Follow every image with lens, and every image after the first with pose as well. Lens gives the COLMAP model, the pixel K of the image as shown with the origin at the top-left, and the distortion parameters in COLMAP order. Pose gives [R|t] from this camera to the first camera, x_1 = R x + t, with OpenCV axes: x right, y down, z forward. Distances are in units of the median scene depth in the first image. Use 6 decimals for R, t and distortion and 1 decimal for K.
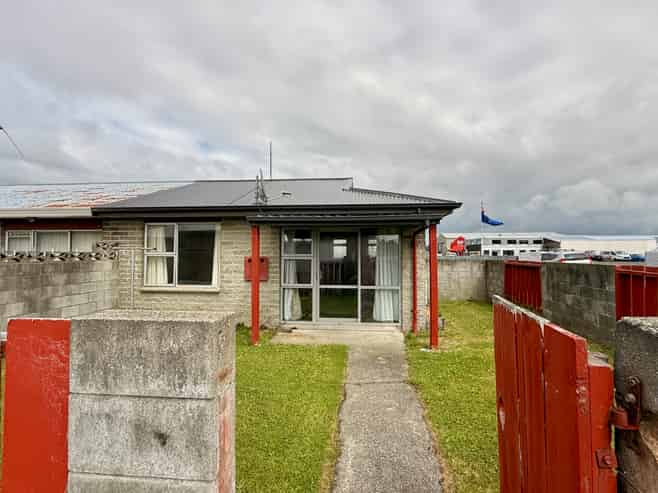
lens RADIAL K [[346.3, 0, 329.0], [0, 346.3, 246.5], [0, 0, 1]] dist [-0.014329, 0.000239]
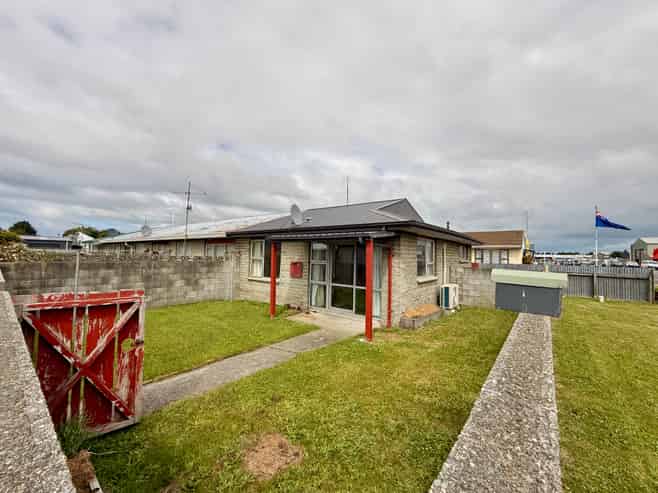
lens RADIAL K [[273.8, 0, 329.0], [0, 273.8, 246.5], [0, 0, 1]] dist [-0.000958, -0.000002]
pose [[0.836206, 0.000887, -0.548414, 0.572861], [-0.008947, 0.999888, -0.012026, -0.023246], [0.548342, 0.014963, 0.836120, 0.068809]]
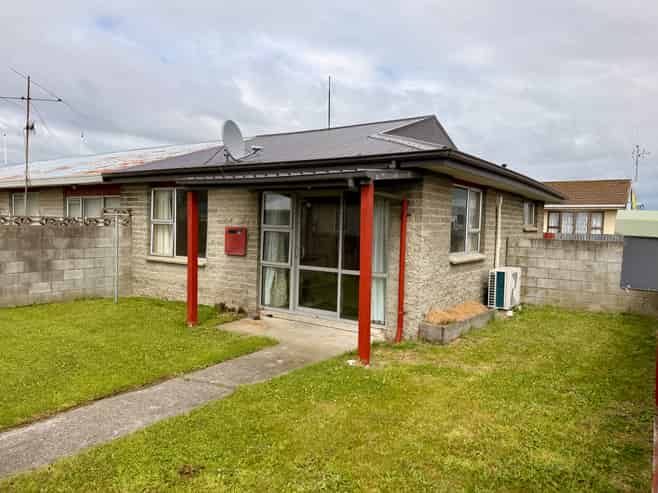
lens RADIAL K [[470.1, 0, 329.0], [0, 470.1, 246.5], [0, 0, 1]] dist [0.083914, -0.115850]
pose [[0.870031, 0.044963, -0.490942, 0.554853], [-0.014266, 0.997711, 0.066094, -0.002019], [0.492791, -0.050500, 0.868681, 0.110825]]
